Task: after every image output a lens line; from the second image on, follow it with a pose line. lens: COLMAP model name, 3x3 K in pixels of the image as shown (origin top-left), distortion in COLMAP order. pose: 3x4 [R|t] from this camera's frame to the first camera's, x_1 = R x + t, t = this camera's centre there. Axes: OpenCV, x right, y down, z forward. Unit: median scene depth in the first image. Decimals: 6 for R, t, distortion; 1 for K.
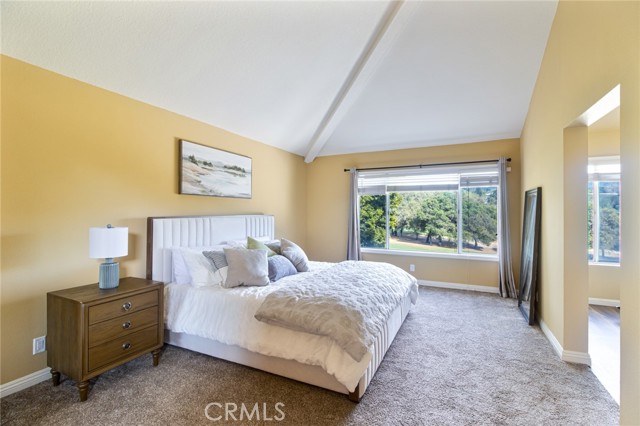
lens RADIAL K [[294.2, 0, 321.4], [0, 294.2, 209.8], [0, 0, 1]] dist [-0.000914, -0.002411]
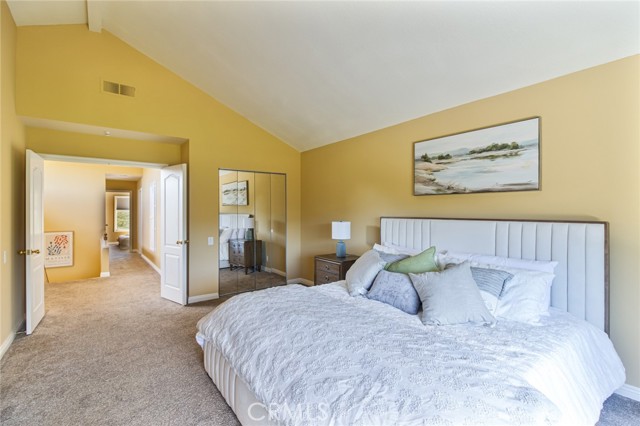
lens RADIAL K [[294.2, 0, 320.2], [0, 294.2, 212.9], [0, 0, 1]] dist [-0.000914, -0.002411]
pose [[-0.475604, 0.006130, -0.879638, 0.547649], [0.003628, 0.999981, 0.005008, 0.001293], [0.879652, -0.000809, -0.475617, 1.100671]]
